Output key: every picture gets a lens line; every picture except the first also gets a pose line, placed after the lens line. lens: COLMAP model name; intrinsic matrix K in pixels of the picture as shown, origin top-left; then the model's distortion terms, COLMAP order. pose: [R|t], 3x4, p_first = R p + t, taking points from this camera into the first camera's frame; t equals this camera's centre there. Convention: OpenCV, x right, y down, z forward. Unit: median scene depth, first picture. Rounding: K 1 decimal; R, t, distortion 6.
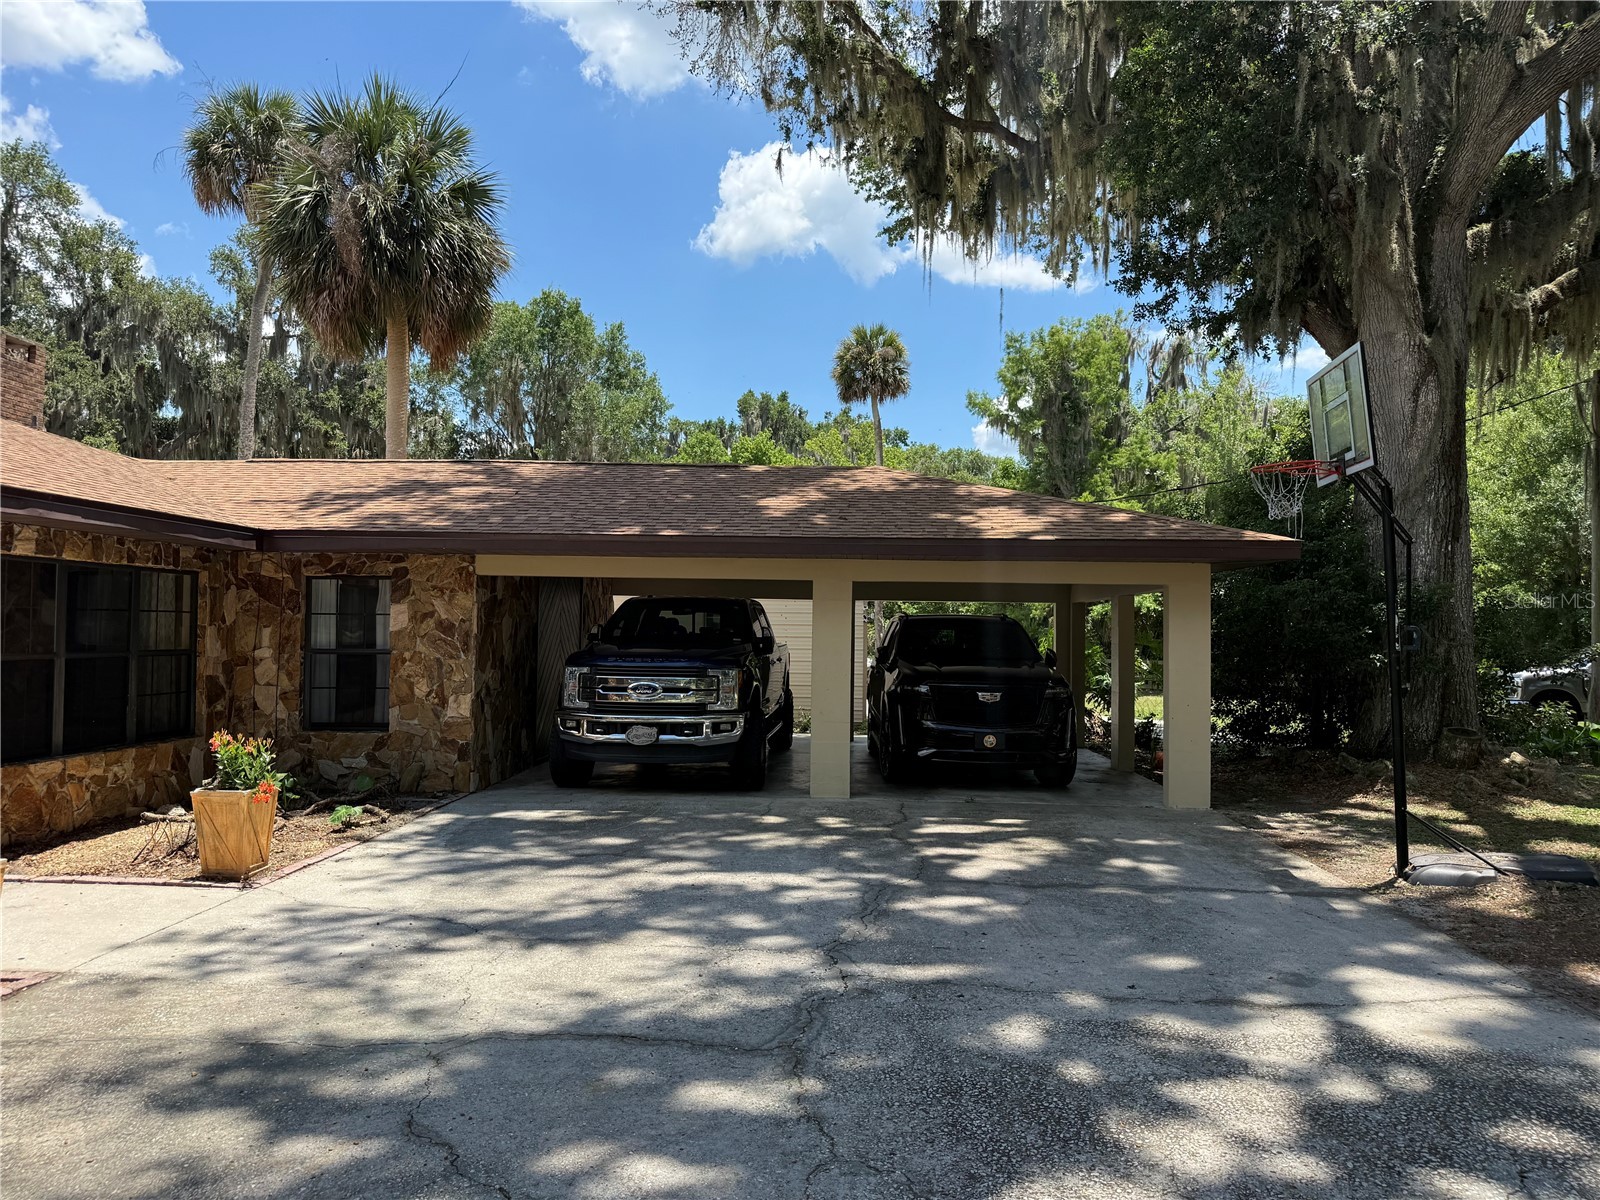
lens RADIAL K [[1132.5, 0, 800.0], [0, 1132.5, 600.0], [0, 0, 1]] dist [-0.004743, 0.004576]
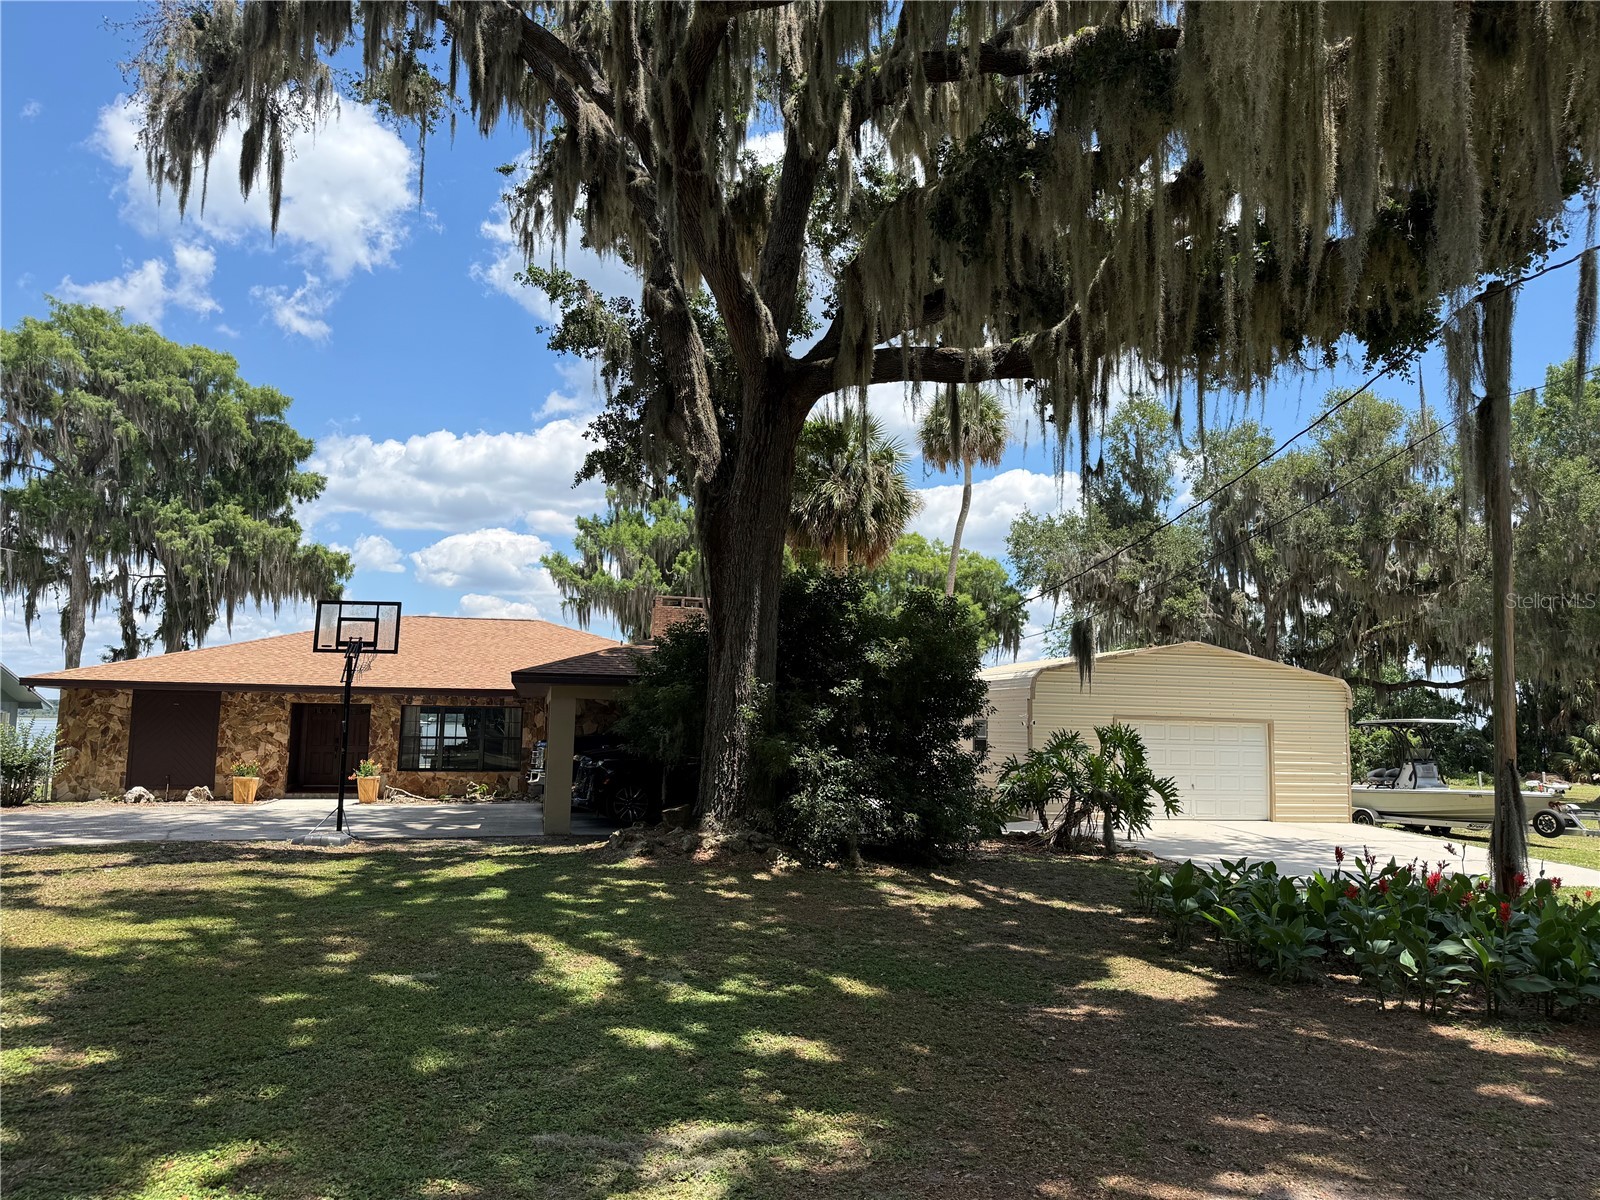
lens RADIAL K [[1109.4, 0, 798.6], [0, 1109.4, 604.6], [0, 0, 1]] dist [0.087785, -0.128408]
pose [[0.279904, -0.113949, -0.953241, 0.465386], [0.012515, 0.993280, -0.115060, 0.009806], [0.959946, 0.020276, 0.279449, 0.201408]]
